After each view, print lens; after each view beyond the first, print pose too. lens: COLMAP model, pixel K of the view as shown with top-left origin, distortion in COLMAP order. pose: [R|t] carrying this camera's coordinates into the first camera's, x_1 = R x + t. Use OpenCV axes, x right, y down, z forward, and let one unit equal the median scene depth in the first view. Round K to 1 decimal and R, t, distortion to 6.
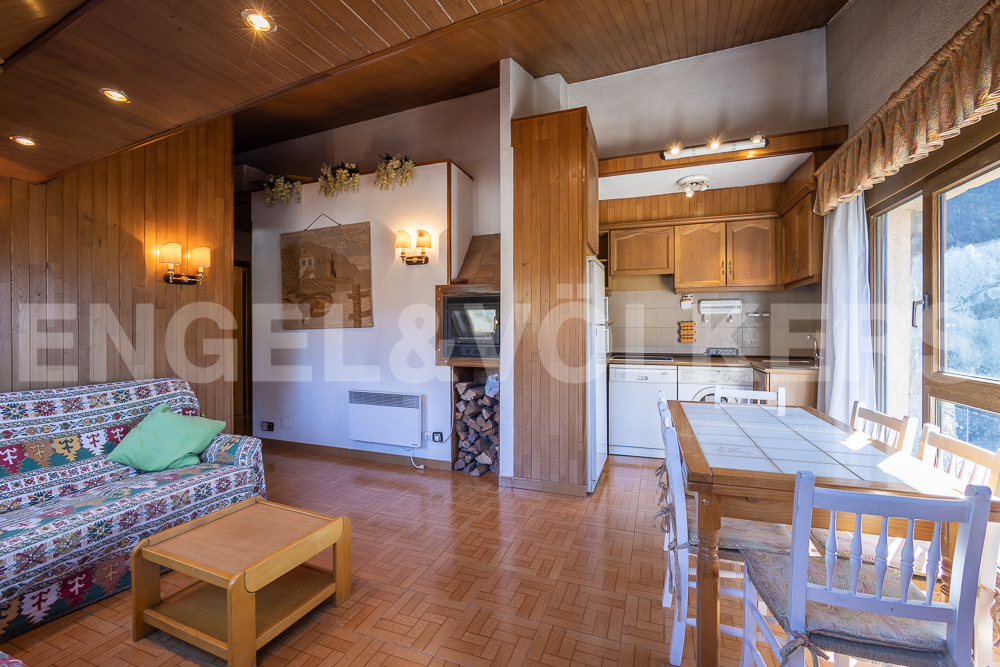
lens RADIAL K [[425.5, 0, 486.7], [0, 425.5, 329.0], [0, 0, 1]] dist [-0.020403, 0.000830]
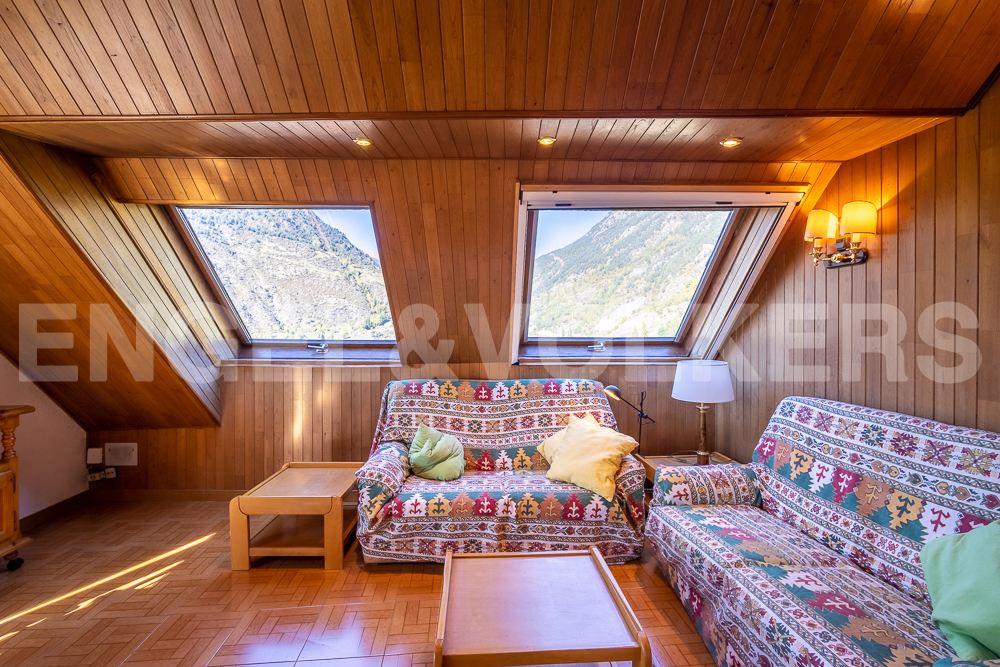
lens RADIAL K [[435.1, 0, 496.4], [0, 435.1, 330.9], [0, 0, 1]] dist [-0.014437, 0.006186]
pose [[-0.892658, 0.002948, -0.450726, -0.069309], [0.000960, 0.999989, 0.004639, -0.003699], [0.450734, 0.003708, -0.892650, 0.821973]]
